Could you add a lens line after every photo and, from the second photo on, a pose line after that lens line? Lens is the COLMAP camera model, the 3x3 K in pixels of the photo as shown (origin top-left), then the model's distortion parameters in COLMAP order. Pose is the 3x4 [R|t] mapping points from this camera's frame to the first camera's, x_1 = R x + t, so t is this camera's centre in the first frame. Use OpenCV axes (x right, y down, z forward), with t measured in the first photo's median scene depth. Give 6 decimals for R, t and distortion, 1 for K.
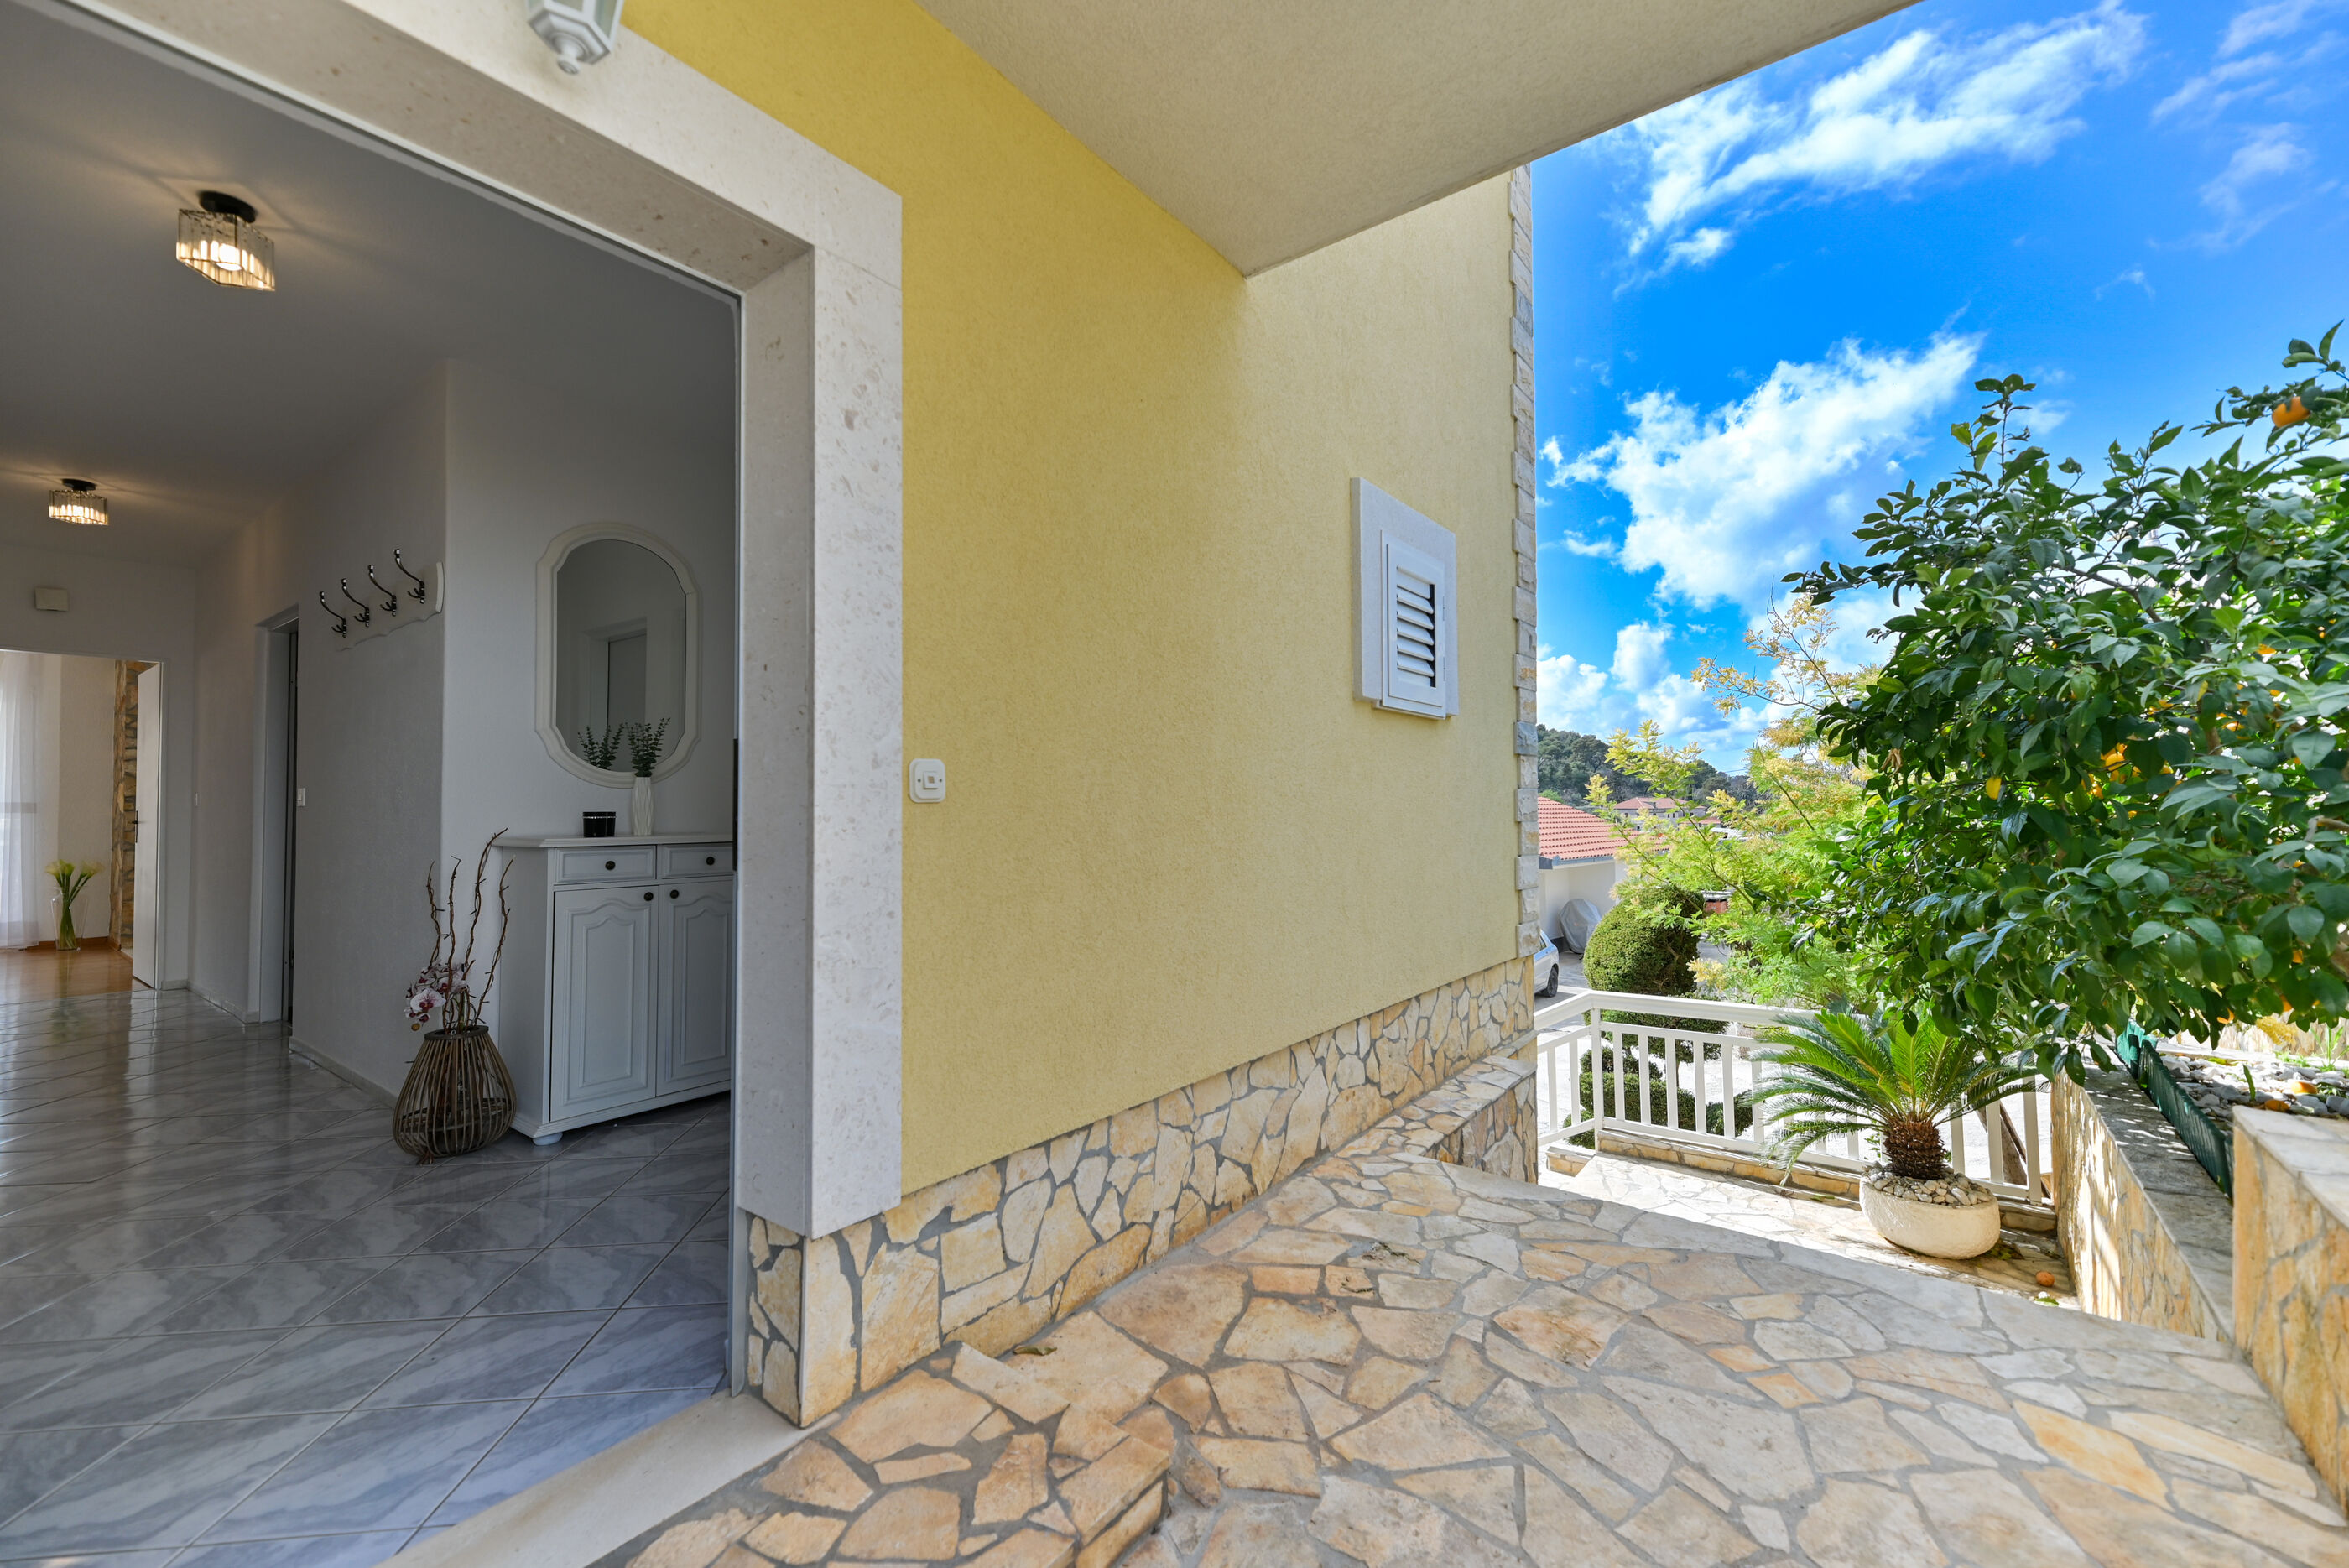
lens RADIAL K [[936.1, 0, 1180.3], [0, 936.1, 782.2], [0, 0, 1]] dist [0.011582, -0.004382]
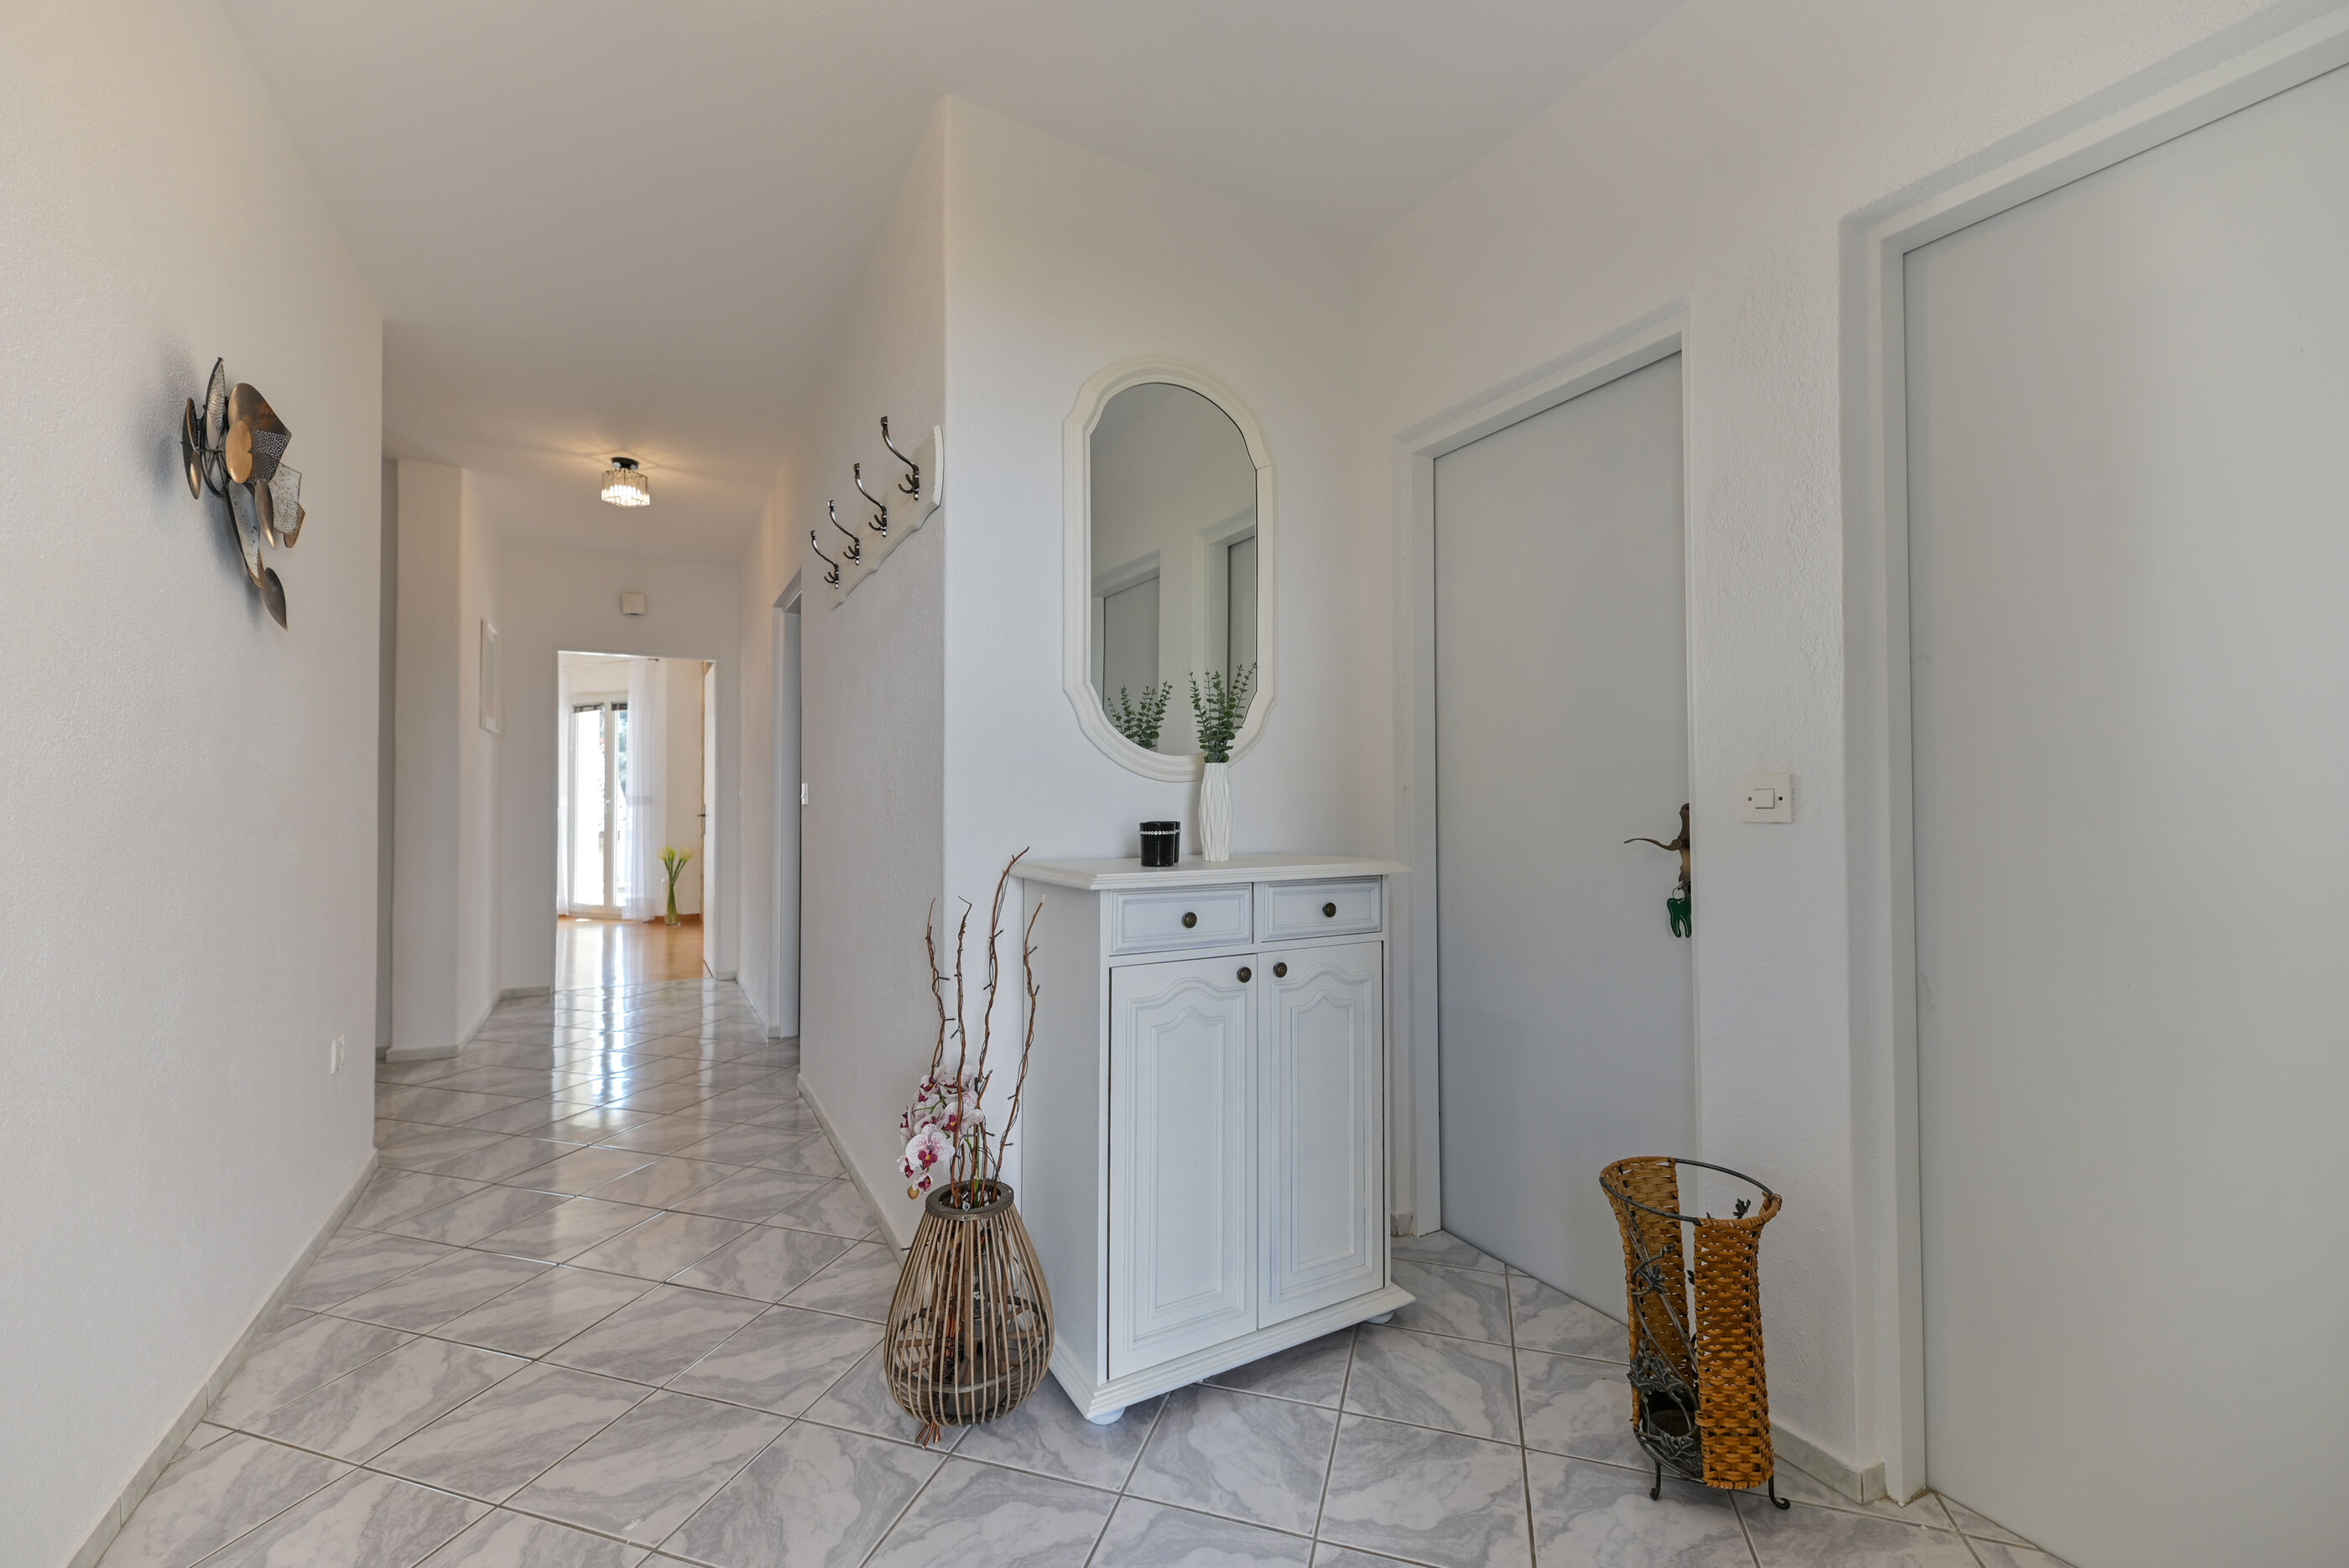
lens RADIAL K [[936.1, 0, 1167.8], [0, 936.1, 779.7], [0, 0, 1]] dist [0.011582, -0.004382]
pose [[0.913296, -0.005449, -0.407261, -0.383346], [0.008062, 0.999956, 0.004701, 0.002515], [0.407218, -0.007577, 0.913300, 0.477308]]
